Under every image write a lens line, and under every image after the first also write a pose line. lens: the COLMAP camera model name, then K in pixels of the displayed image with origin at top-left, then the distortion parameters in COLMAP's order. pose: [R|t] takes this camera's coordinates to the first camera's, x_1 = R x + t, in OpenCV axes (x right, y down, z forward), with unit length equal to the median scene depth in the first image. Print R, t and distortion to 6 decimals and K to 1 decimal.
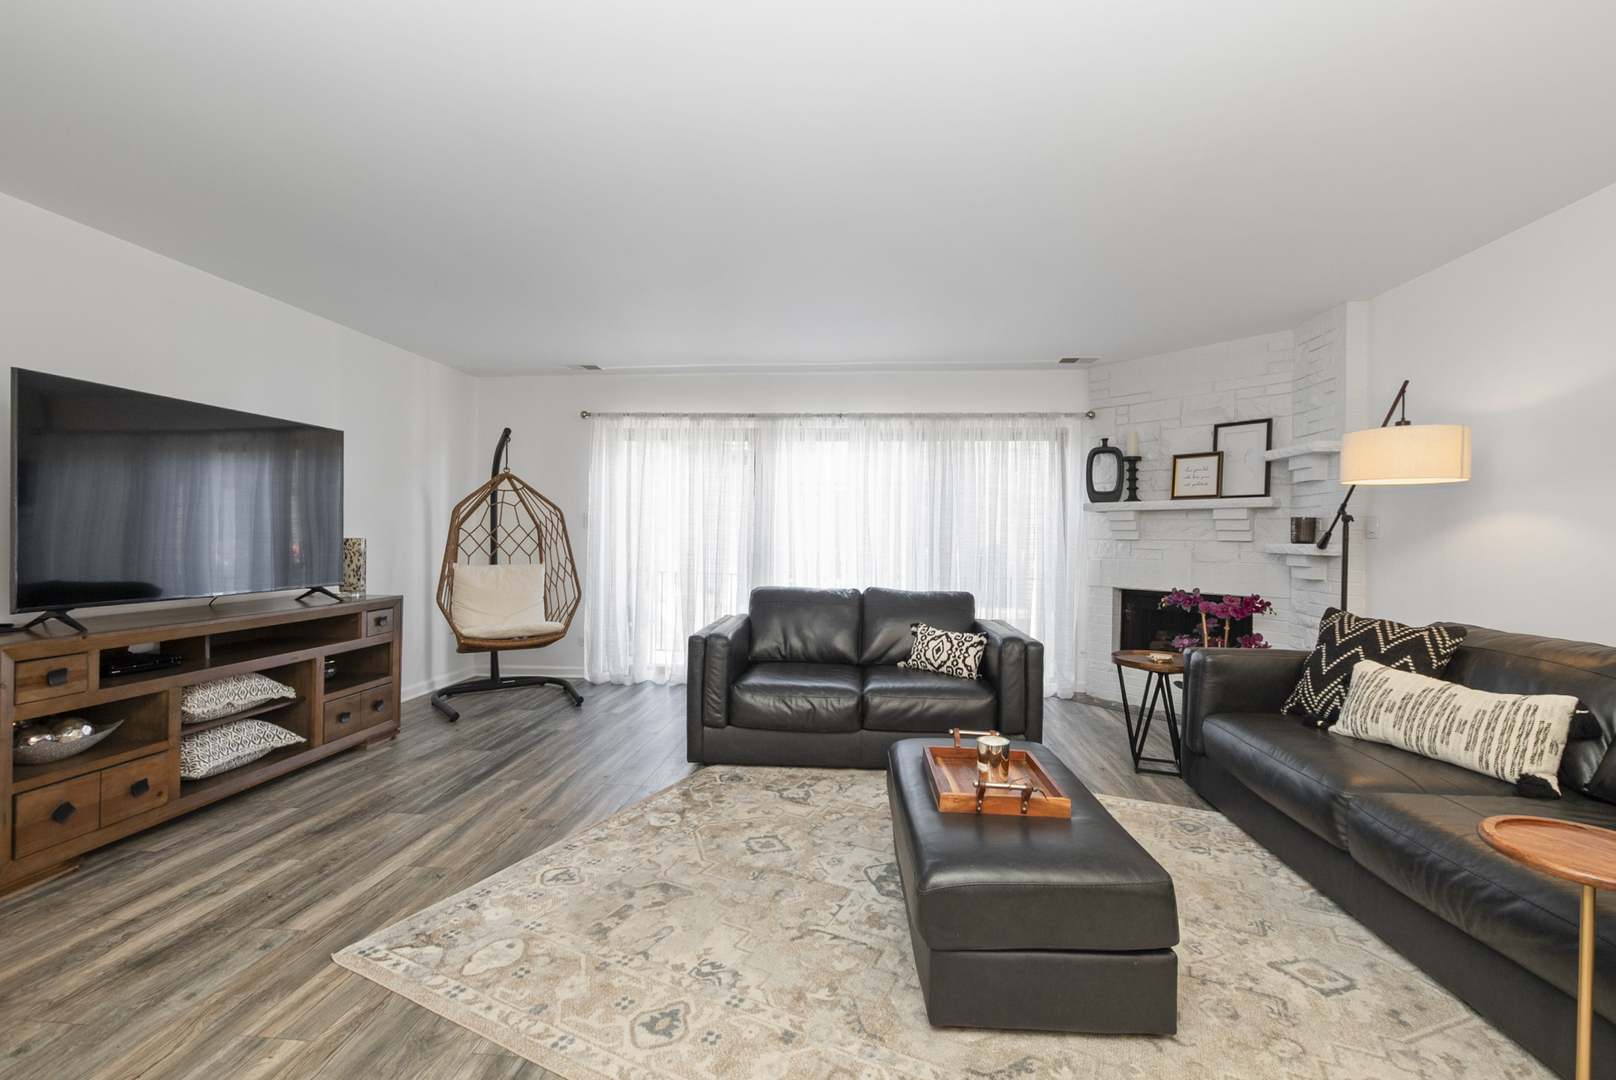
lens RADIAL K [[711.2, 0, 816.9], [0, 711.2, 543.8], [0, 0, 1]] dist [0.009056, -0.005427]
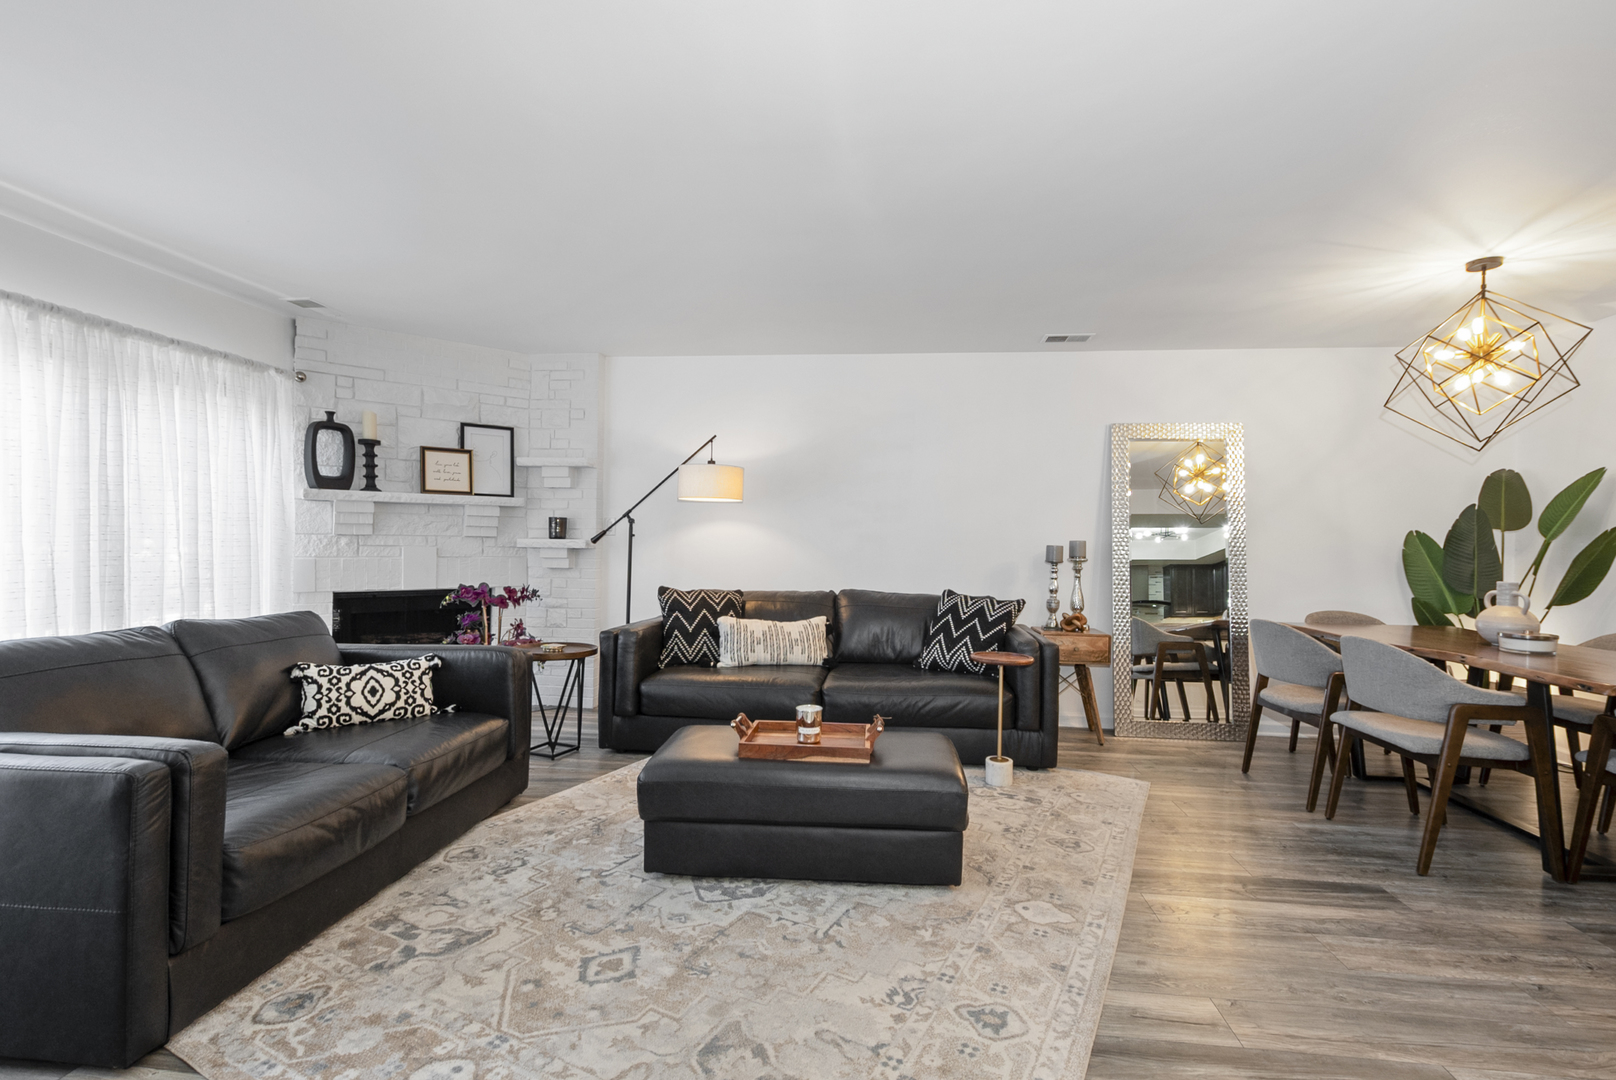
lens RADIAL K [[722.0, 0, 821.7], [0, 722.0, 544.1], [0, 0, 1]] dist [0.006321, -0.000863]
pose [[0.026890, -0.014247, 0.999537, -0.606968], [-0.004272, 0.999888, 0.014367, -0.012645], [-0.999629, -0.004656, 0.026827, 0.588016]]
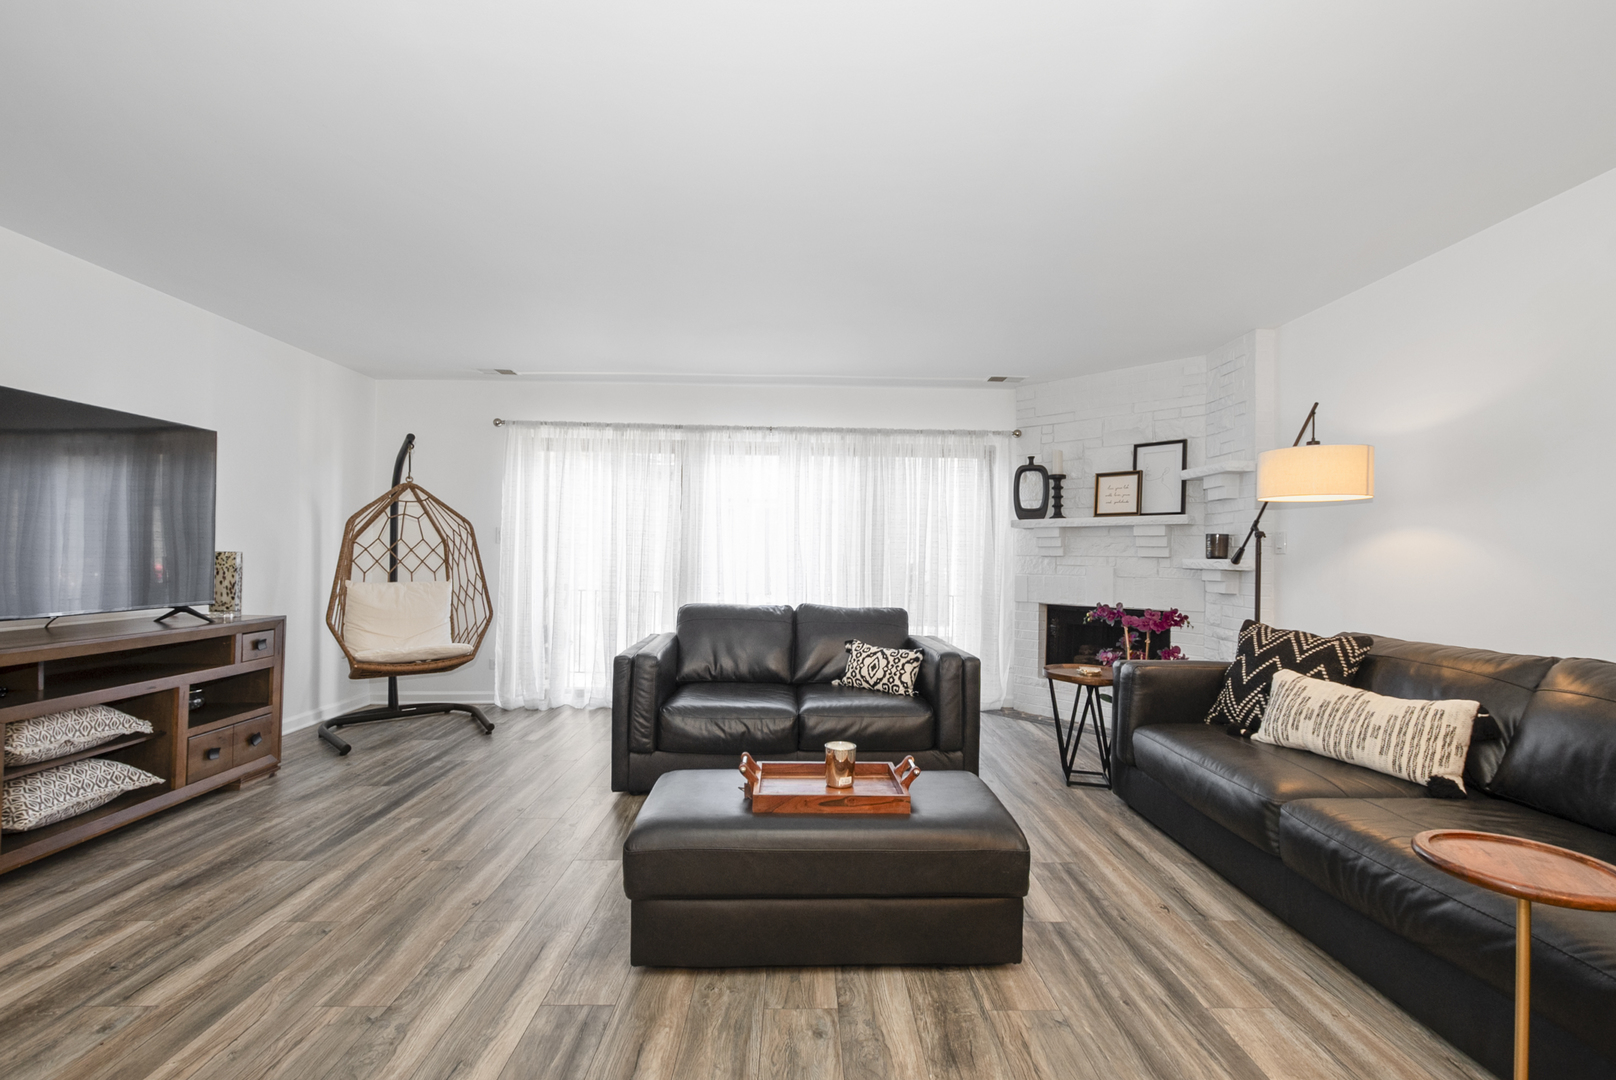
lens RADIAL K [[713.3, 0, 818.9], [0, 713.3, 550.4], [0, 0, 1]] dist [0.008895, -0.004874]
pose [[0.993828, 0.002567, 0.110905, -0.014811], [-0.000613, 0.999844, -0.017648, 0.006485], [-0.110933, 0.017471, 0.993674, 0.030117]]
